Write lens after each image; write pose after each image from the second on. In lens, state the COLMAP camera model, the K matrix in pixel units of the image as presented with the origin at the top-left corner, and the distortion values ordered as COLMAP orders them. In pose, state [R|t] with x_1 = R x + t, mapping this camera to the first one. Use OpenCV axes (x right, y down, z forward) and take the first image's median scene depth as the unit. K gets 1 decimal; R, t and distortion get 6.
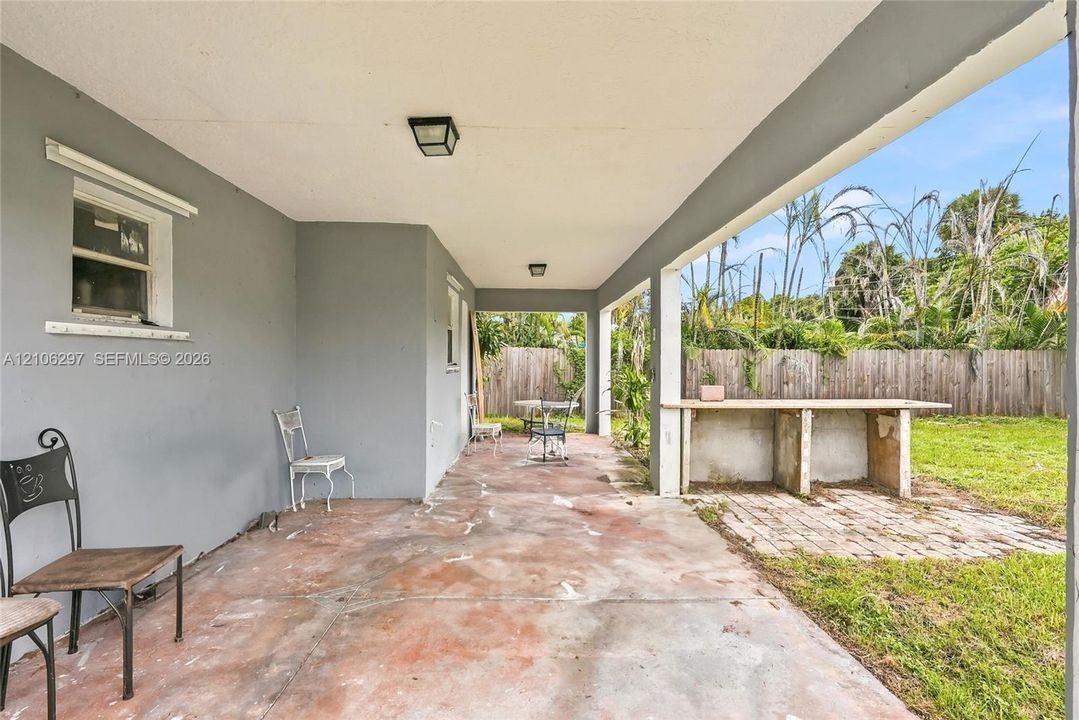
lens RADIAL K [[518.3, 0, 545.3], [0, 518.3, 366.5], [0, 0, 1]] dist [-0.010319, -0.000003]
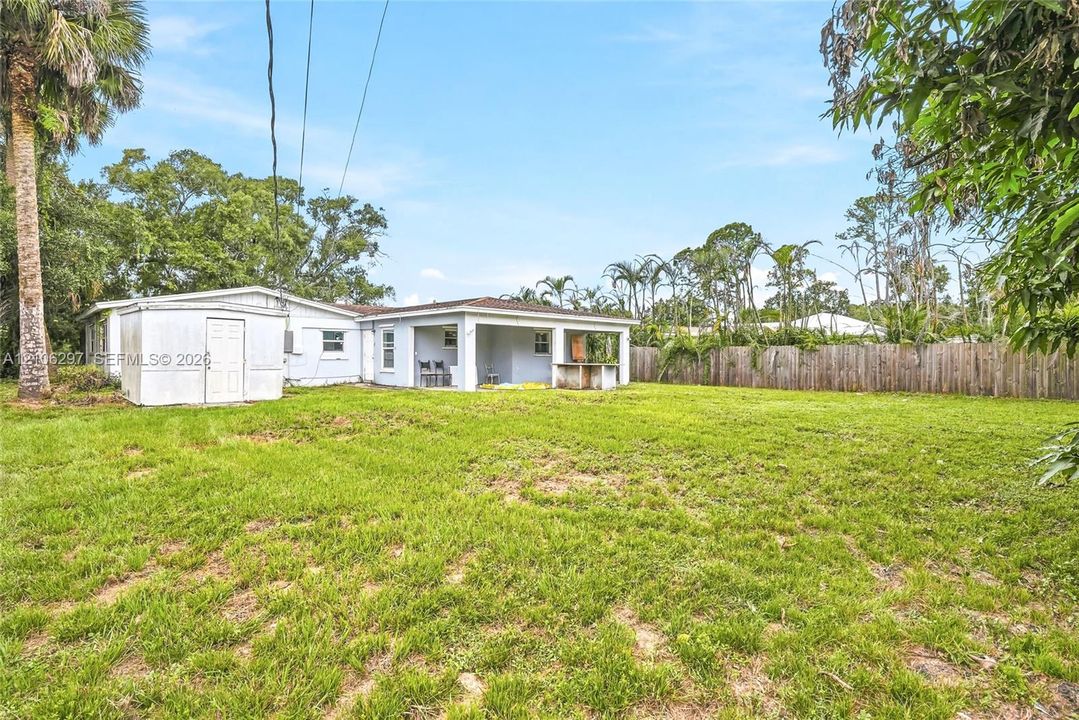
lens RADIAL K [[493.1, 0, 539.9], [0, 493.1, 358.9], [0, 0, 1]] dist [0.001447, -0.001106]
pose [[0.665923, 0.000473, -0.746021, 1.121063], [-0.009337, 0.999927, -0.007701, 0.026435], [0.745962, 0.012094, 0.665878, -0.577483]]
